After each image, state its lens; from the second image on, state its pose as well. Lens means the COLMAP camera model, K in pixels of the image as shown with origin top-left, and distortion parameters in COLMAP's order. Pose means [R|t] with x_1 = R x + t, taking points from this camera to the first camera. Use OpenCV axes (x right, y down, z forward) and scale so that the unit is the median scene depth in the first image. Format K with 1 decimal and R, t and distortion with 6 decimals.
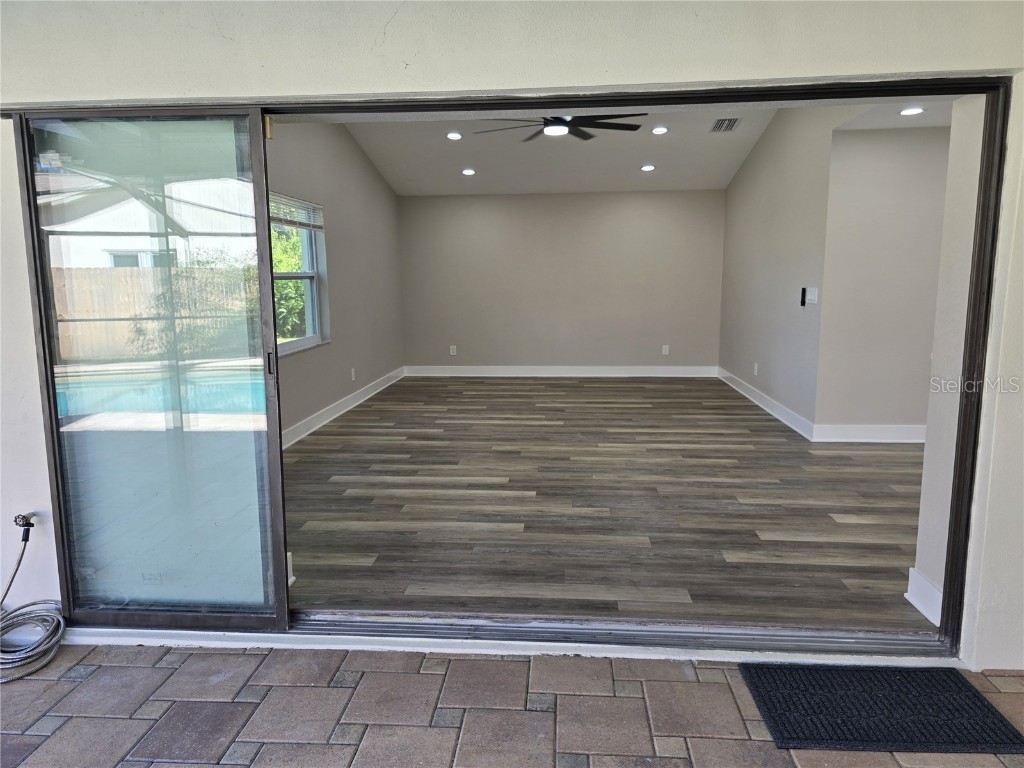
lens RADIAL K [[707.2, 0, 512.0], [0, 707.2, 384.0], [0, 0, 1]] dist [0.074225, -0.001619]
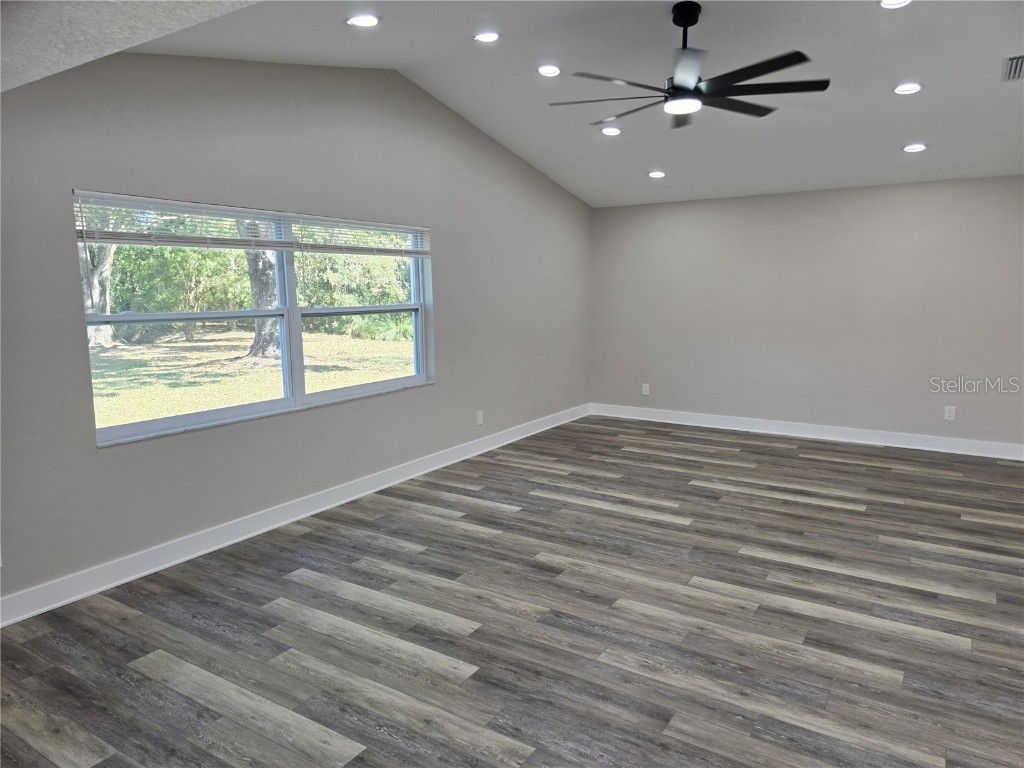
lens RADIAL K [[687.1, 0, 506.7], [0, 687.1, 376.7], [0, 0, 1]] dist [0.055562, -0.051994]
pose [[0.878555, 0.064078, -0.473323, 0.311934], [-0.071789, 0.997418, 0.001779, -0.105593], [0.472215, 0.032417, 0.880887, 0.420669]]
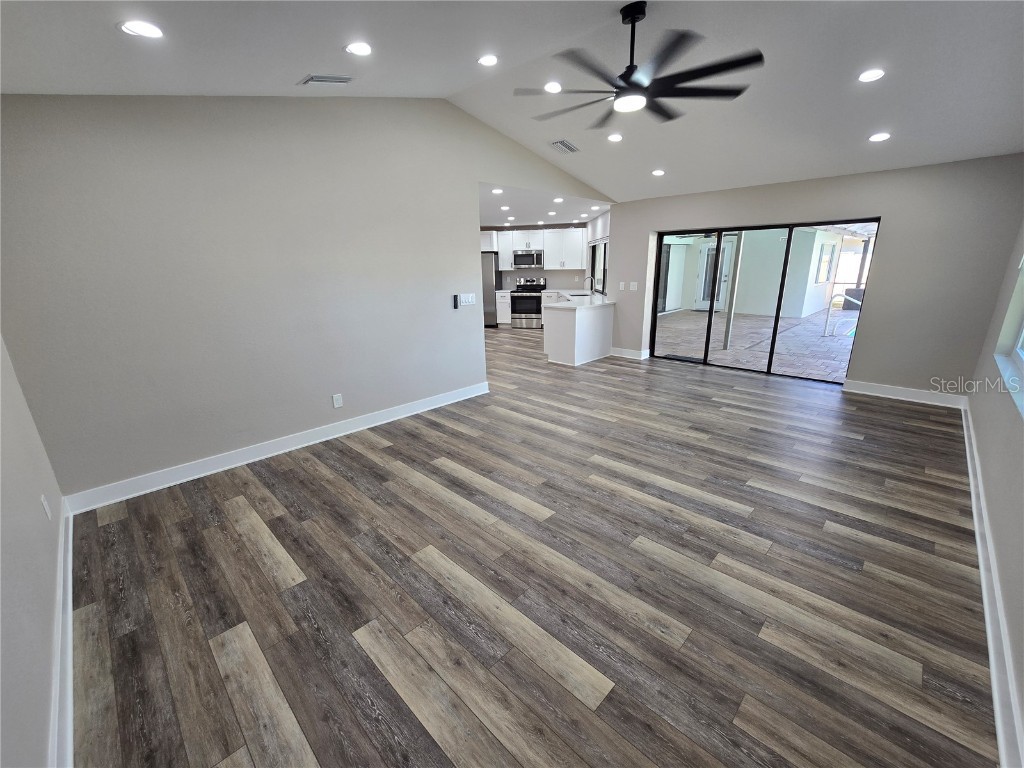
lens RADIAL K [[421.6, 0, 513.1], [0, 421.6, 391.1], [0, 0, 1]] dist [-0.001729, -0.000227]
pose [[-0.765540, -0.165261, 0.621802, -0.230042], [0.121335, 0.912024, 0.391778, -0.329704], [-0.631844, 0.375368, -0.678139, 1.908500]]
